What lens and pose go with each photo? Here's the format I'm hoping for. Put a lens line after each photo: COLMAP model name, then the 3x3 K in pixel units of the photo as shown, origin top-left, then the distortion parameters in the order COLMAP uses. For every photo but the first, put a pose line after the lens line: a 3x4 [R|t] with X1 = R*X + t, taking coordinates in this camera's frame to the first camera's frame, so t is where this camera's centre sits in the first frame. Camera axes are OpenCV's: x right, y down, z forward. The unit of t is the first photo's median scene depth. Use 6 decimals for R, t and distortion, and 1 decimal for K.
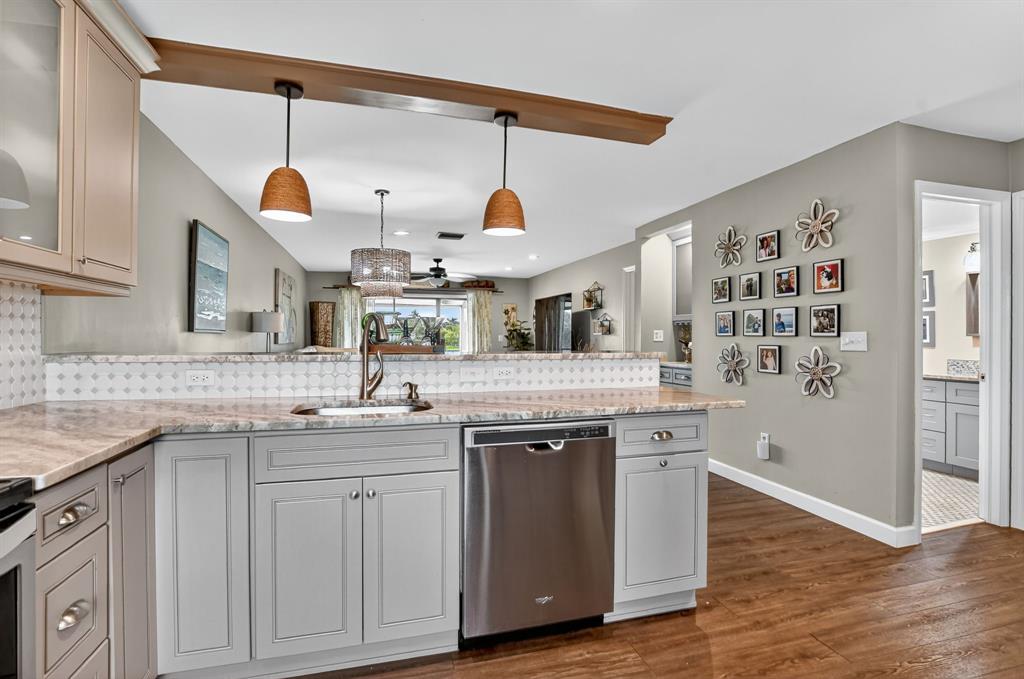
lens RADIAL K [[489.3, 0, 512.0], [0, 489.3, 339.5], [0, 0, 1]] dist [-0.026377, 0.000065]
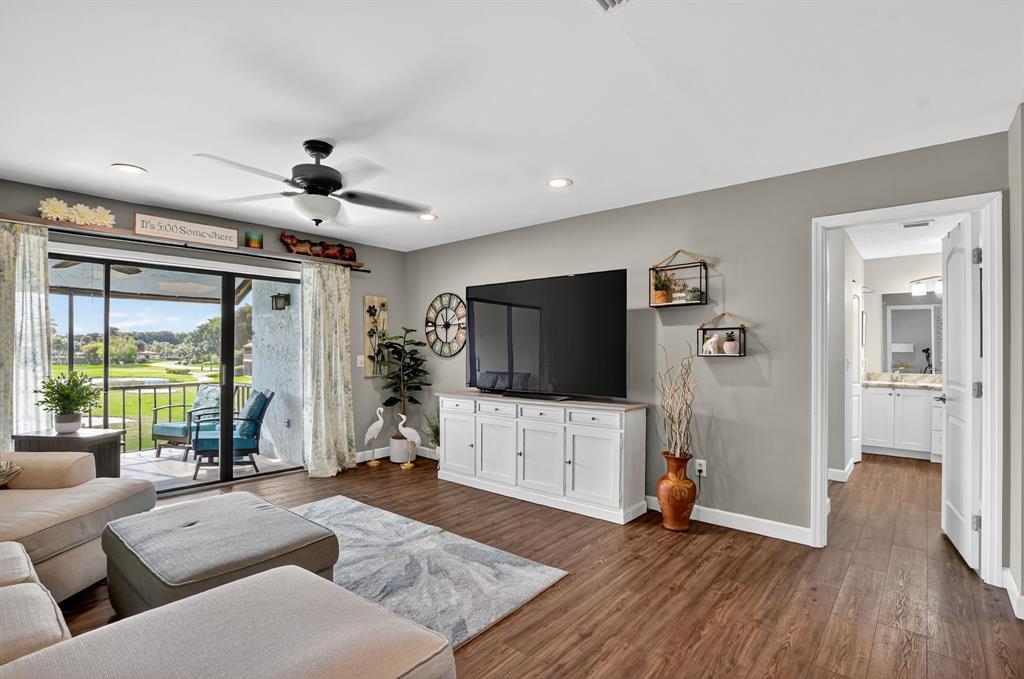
lens RADIAL K [[485.6, 0, 506.4], [0, 485.6, 358.9], [0, 0, 1]] dist [-0.029452, 0.000314]
pose [[0.835190, -0.011506, 0.549841, -0.180931], [0.005084, 0.999900, 0.013203, -0.011153], [-0.549938, -0.008232, 0.835165, 0.499078]]
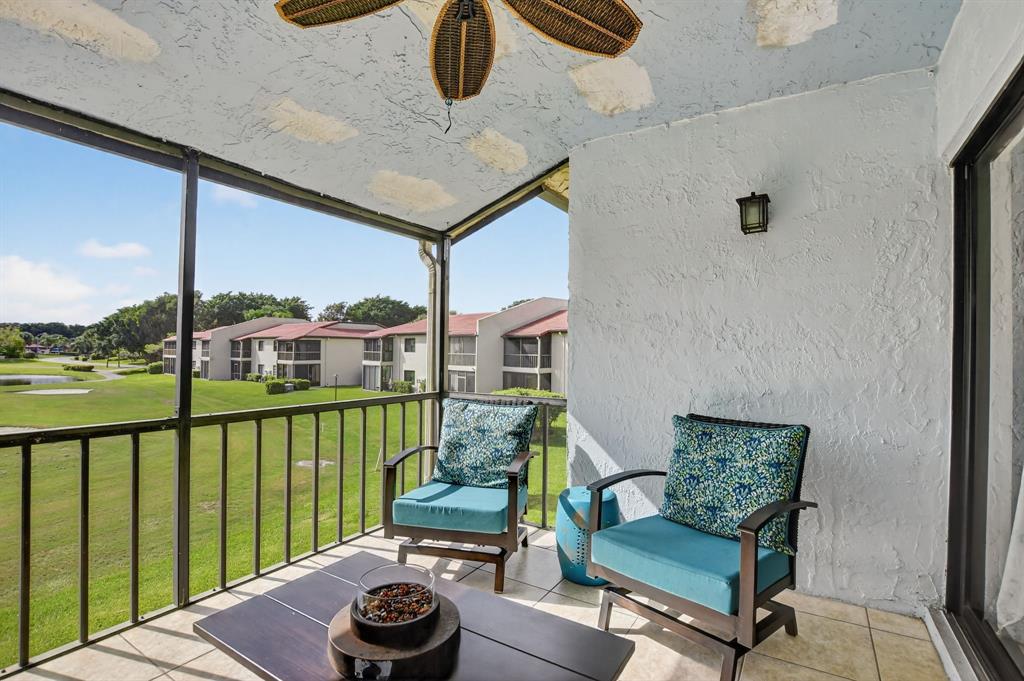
lens RADIAL K [[480.3, 0, 512.0], [0, 480.3, 340.5], [0, 0, 1]] dist [-0.026227, 0.000634]
pose [[0.739575, 0.018129, 0.672830, -0.349533], [-0.004550, 0.999749, -0.021936, -0.000931], [-0.673058, 0.013162, 0.739472, 1.020266]]
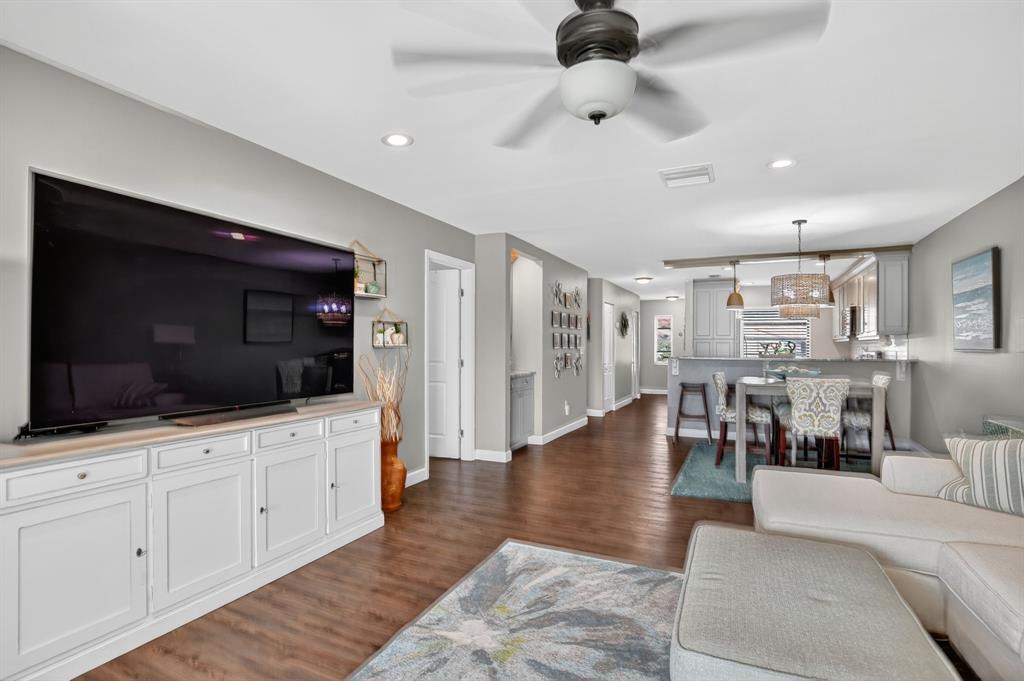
lens RADIAL K [[504.3, 0, 512.0], [0, 504.3, 340.5], [0, 0, 1]] dist [-0.027050, 0.000856]
pose [[-0.754658, -0.003173, 0.656111, -0.209395], [-0.005509, 0.999984, -0.001500, -0.012480], [-0.656096, -0.004747, -0.754663, 0.931438]]
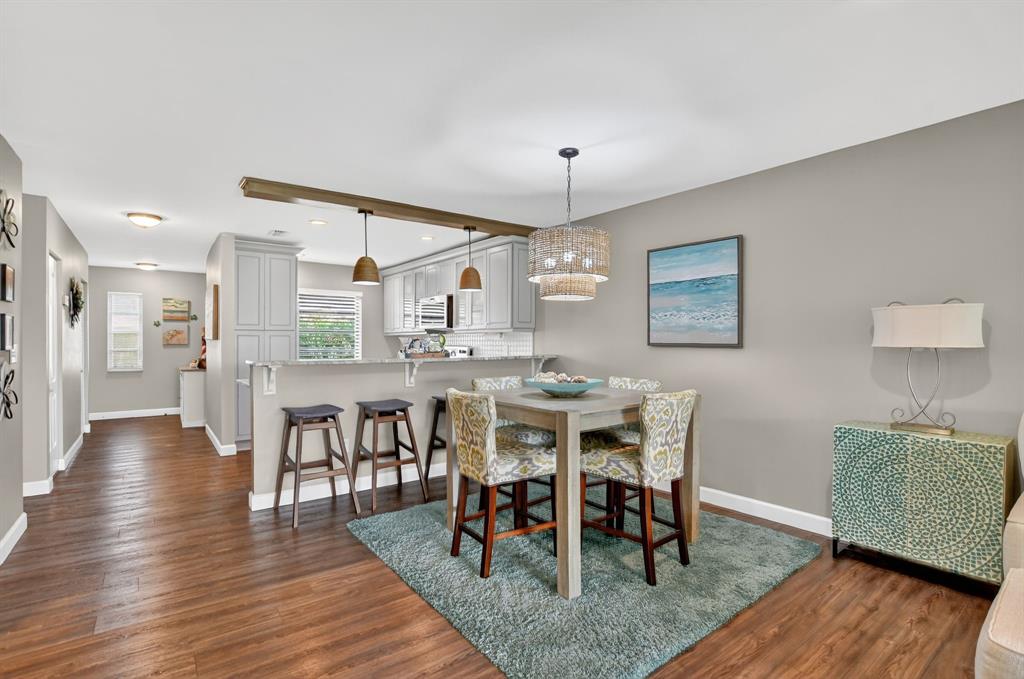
lens RADIAL K [[489.3, 0, 512.0], [0, 489.3, 339.5], [0, 0, 1]] dist [-0.026377, 0.000065]
pose [[-0.929980, -0.005456, -0.367569, 0.029859], [-0.006488, 0.999978, 0.001572, -0.010618], [0.367552, 0.003847, -0.929995, 0.676266]]
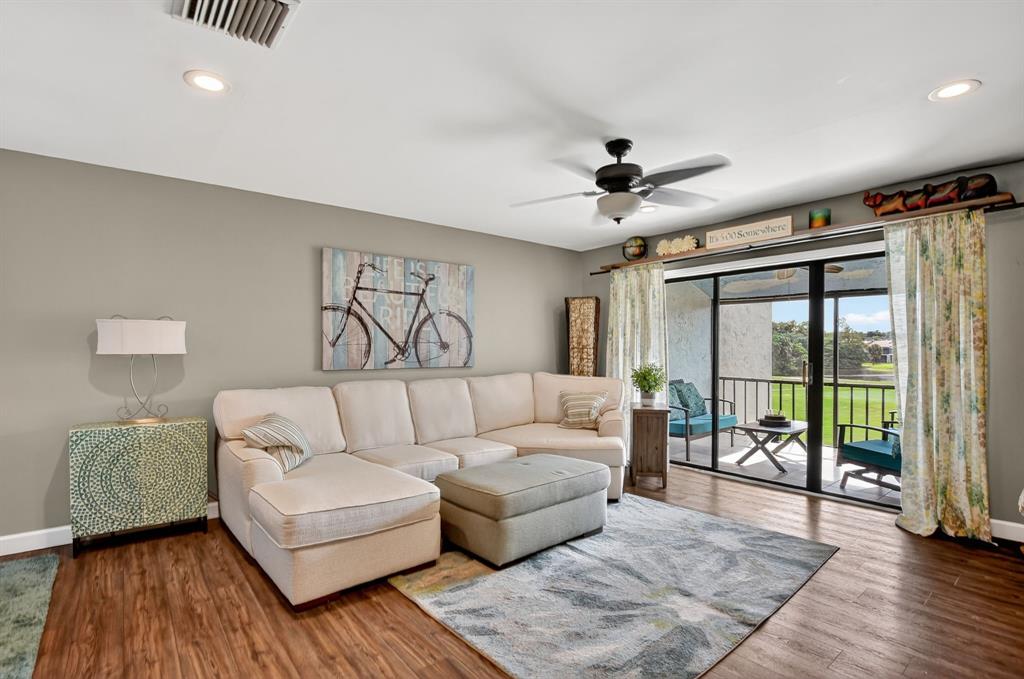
lens RADIAL K [[485.6, 0, 506.4], [0, 485.6, 358.9], [0, 0, 1]] dist [-0.029452, 0.000314]
pose [[0.393444, 0.012448, -0.919265, 0.110212], [-0.002674, 0.999920, 0.012396, -0.008879], [0.919345, -0.002419, 0.393445, 0.616181]]
